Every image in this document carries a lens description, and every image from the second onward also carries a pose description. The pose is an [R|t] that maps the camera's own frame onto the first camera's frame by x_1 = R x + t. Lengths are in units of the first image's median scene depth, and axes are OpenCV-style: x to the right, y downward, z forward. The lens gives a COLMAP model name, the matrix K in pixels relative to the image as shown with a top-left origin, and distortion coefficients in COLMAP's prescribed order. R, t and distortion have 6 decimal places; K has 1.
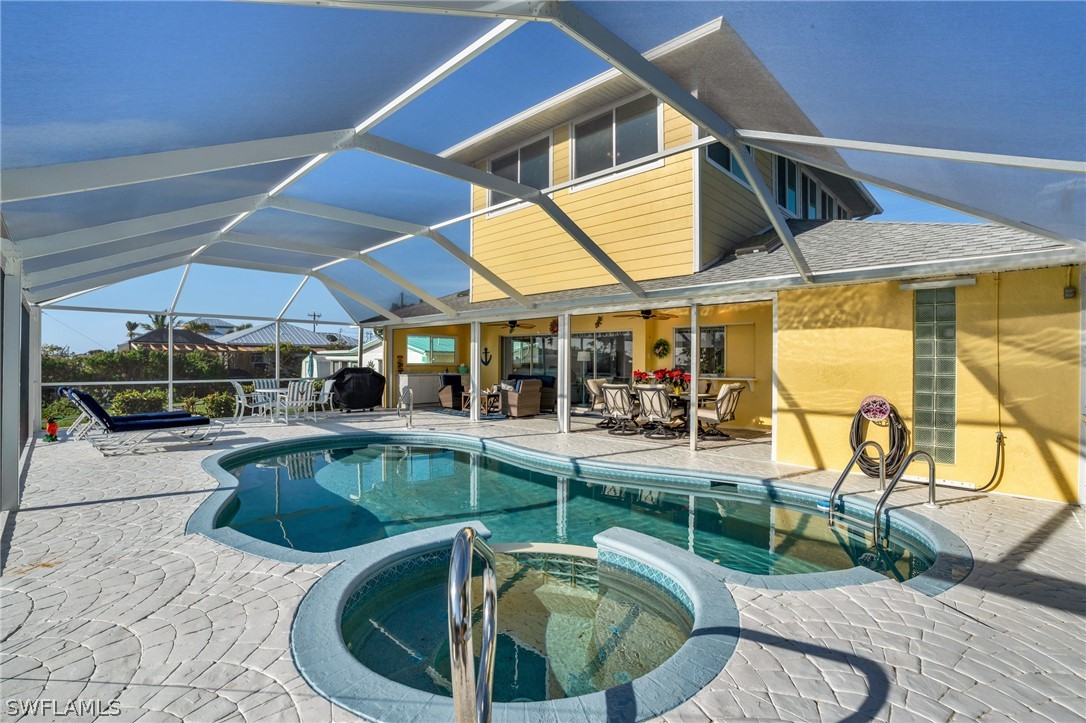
lens RADIAL K [[494.1, 0, 542.5], [0, 494.1, 362.7], [0, 0, 1]] dist [-0.013176, 0.000014]
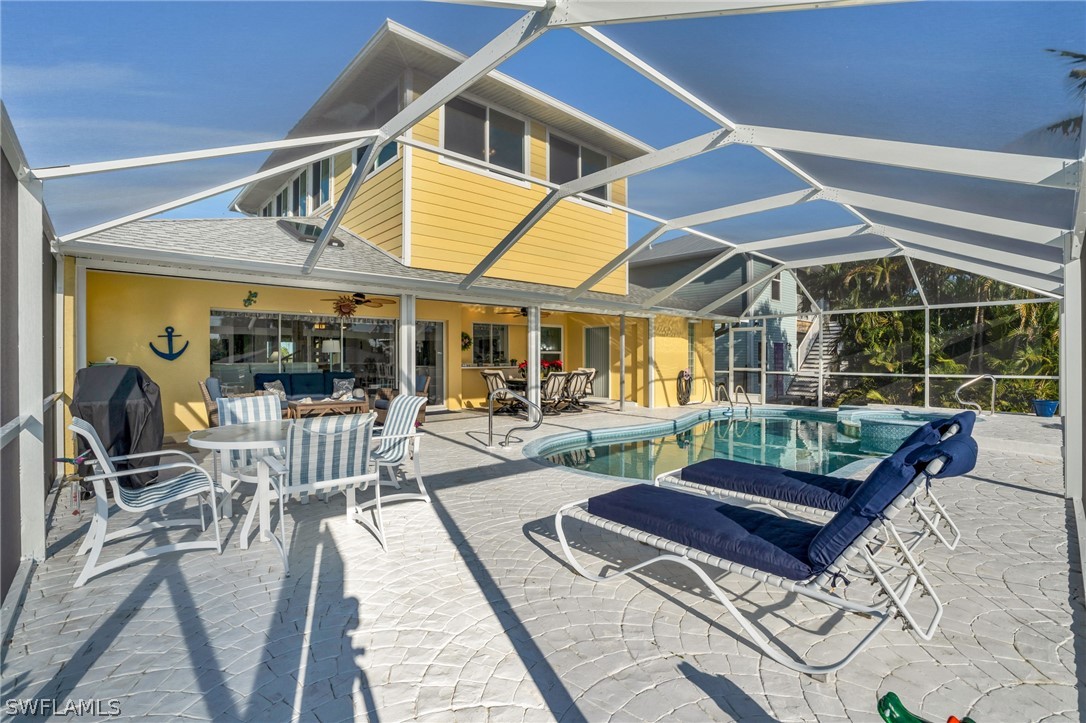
lens RADIAL K [[494.1, 0, 544.3], [0, 494.1, 355.2], [0, 0, 1]] dist [-0.013176, 0.000014]
pose [[0.075312, -0.008248, 0.997126, -0.996879], [-0.000073, 0.999966, 0.008277, -0.007147], [-0.997160, -0.000697, 0.075309, 0.921085]]
